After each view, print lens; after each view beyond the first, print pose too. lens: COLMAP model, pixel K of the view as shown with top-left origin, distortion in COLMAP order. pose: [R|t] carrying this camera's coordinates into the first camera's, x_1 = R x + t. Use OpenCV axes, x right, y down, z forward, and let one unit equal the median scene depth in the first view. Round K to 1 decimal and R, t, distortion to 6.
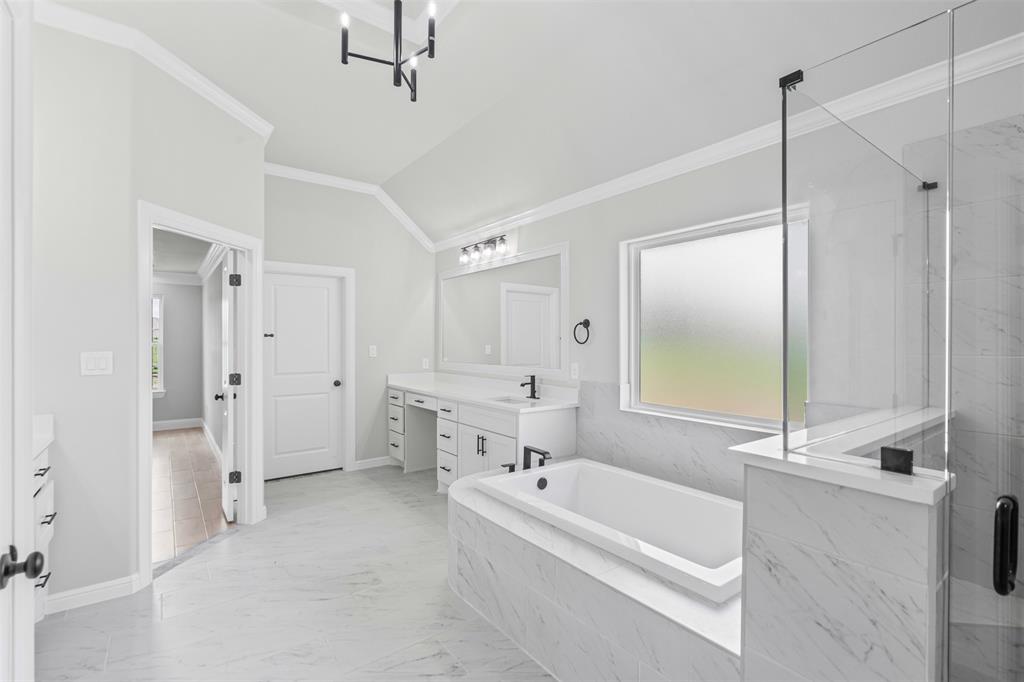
lens RADIAL K [[462.9, 0, 508.7], [0, 462.9, 343.2], [0, 0, 1]] dist [0.000026, -0.000006]
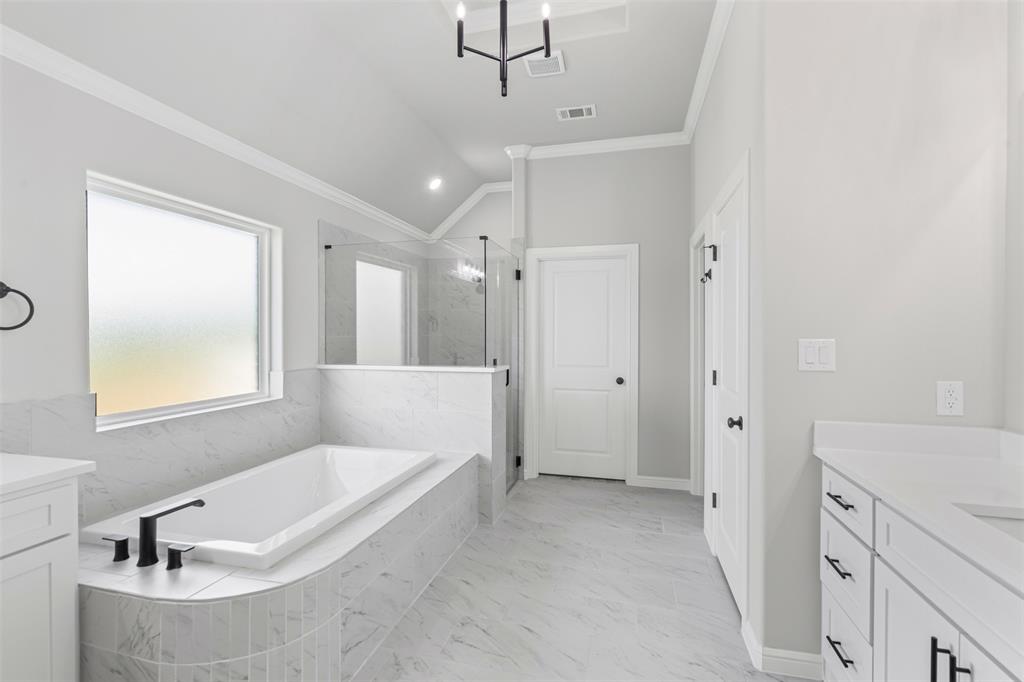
lens RADIAL K [[462.9, 0, 508.7], [0, 462.9, 343.2], [0, 0, 1]] dist [0.000026, -0.000006]
pose [[-0.610911, -0.019564, 0.791458, -0.836382], [0.000412, 0.999687, 0.025030, 0.005929], [-0.791699, 0.015618, -0.610711, 1.267160]]
